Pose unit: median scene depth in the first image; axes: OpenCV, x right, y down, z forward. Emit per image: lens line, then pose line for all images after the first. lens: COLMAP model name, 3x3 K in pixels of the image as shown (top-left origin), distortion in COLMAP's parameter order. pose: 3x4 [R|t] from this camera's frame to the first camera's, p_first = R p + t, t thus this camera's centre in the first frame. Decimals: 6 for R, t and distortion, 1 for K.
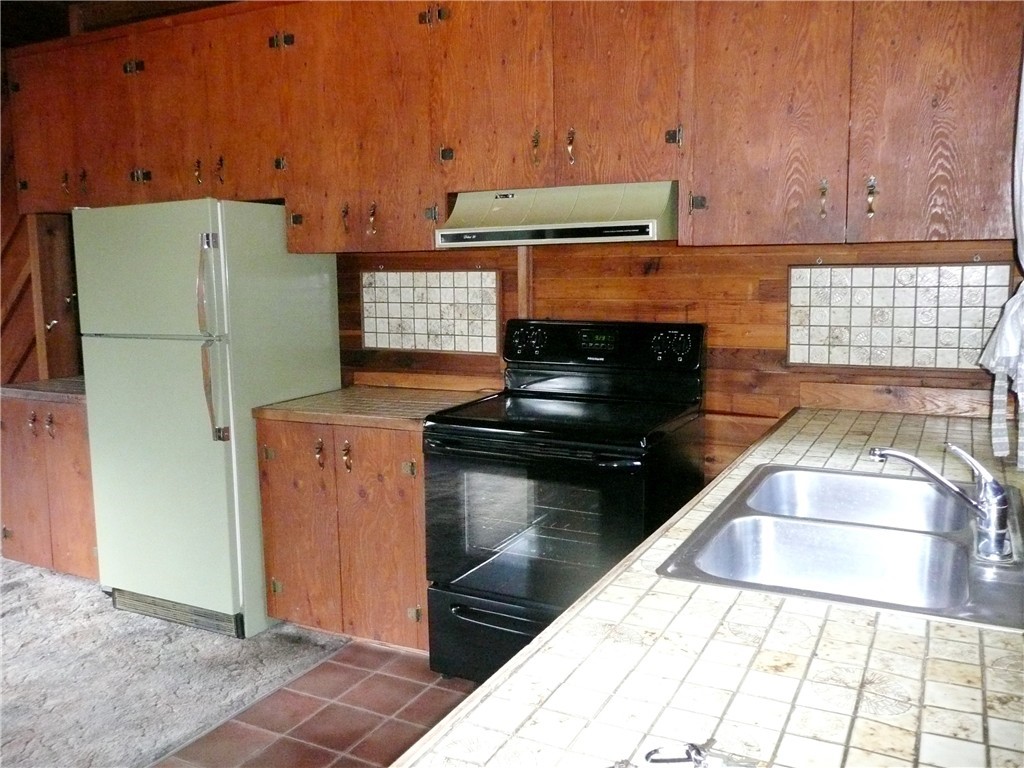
lens RADIAL K [[859.3, 0, 513.5], [0, 859.3, 379.9], [0, 0, 1]] dist [-0.021634, 0.020749]
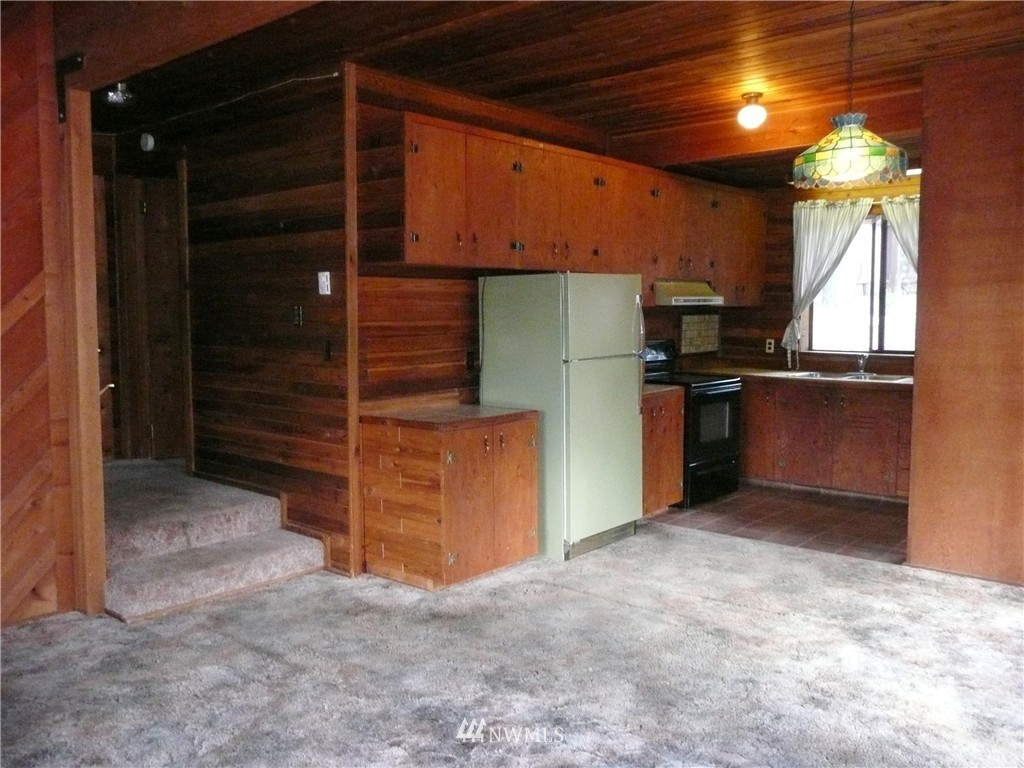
lens RADIAL K [[859.3, 0, 522.1], [0, 859.3, 386.2], [0, 0, 1]] dist [-0.021634, 0.020749]
pose [[0.235384, -0.078038, 0.968764, -1.821545], [0.124557, 0.990974, 0.049563, -0.089145], [-0.963888, 0.109000, 0.242980, 0.711727]]
